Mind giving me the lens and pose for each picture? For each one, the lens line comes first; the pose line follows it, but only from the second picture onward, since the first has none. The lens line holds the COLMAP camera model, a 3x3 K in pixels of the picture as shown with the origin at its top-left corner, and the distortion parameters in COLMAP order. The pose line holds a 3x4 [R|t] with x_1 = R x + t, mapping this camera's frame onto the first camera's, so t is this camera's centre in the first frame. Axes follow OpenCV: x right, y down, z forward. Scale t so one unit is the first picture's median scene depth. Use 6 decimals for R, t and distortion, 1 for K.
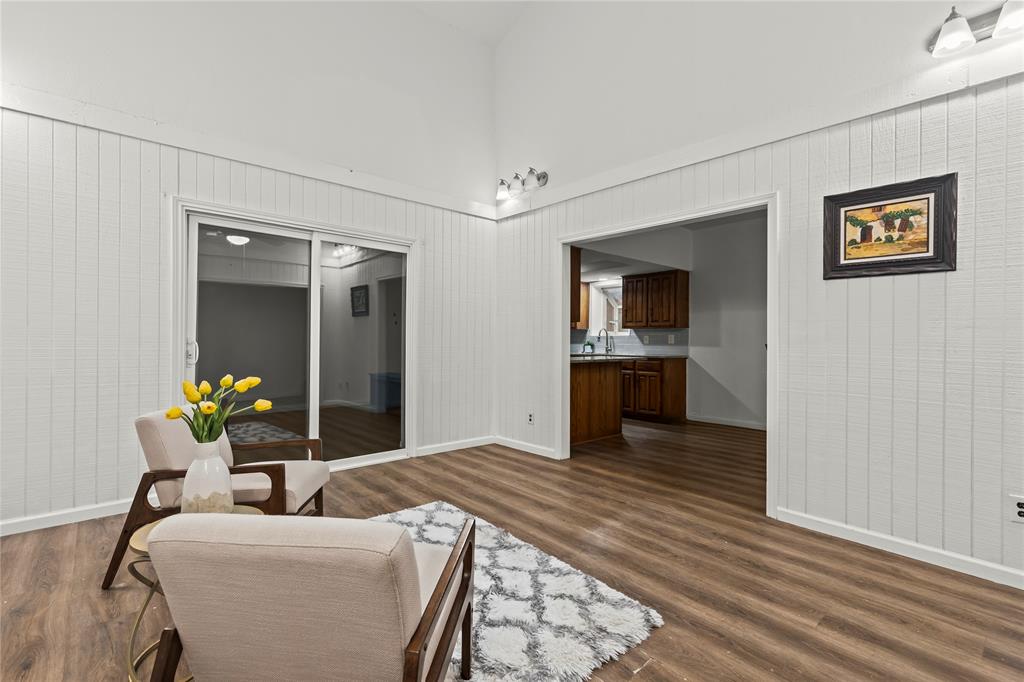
lens RADIAL K [[464.0, 0, 512.0], [0, 464.0, 341.0], [0, 0, 1]] dist [0.014184, 0.000032]
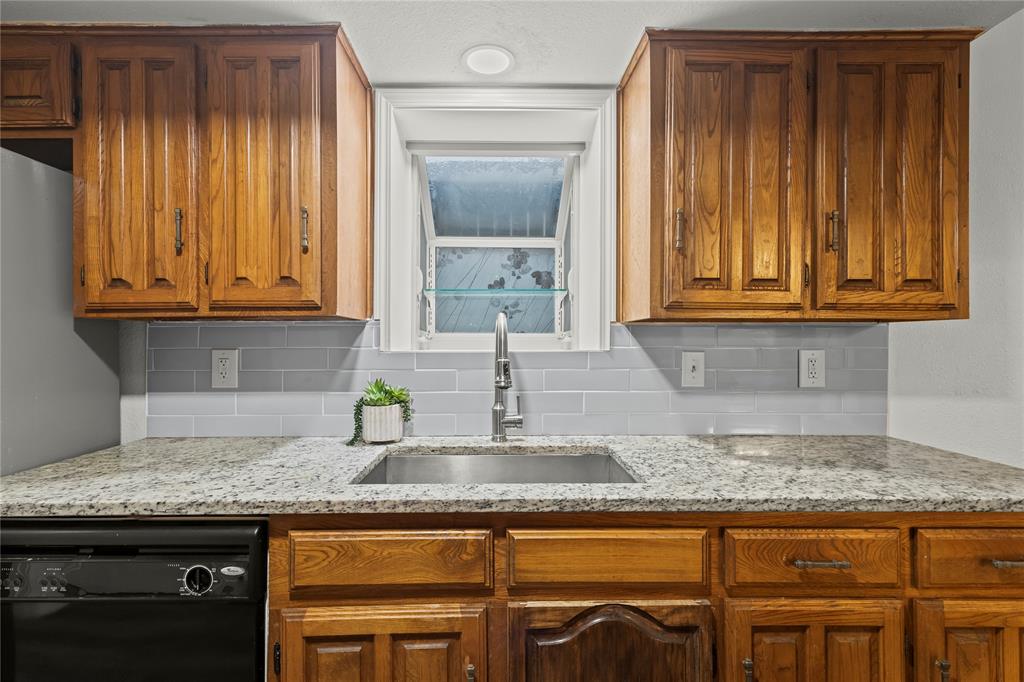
lens RADIAL K [[464.0, 0, 512.0], [0, 464.0, 341.0], [0, 0, 1]] dist [0.014184, 0.000032]
pose [[0.660090, -0.008924, 0.751134, 0.061922], [0.005080, 0.999960, 0.007417, -0.019662], [-0.751170, -0.001080, 0.660108, 0.930957]]
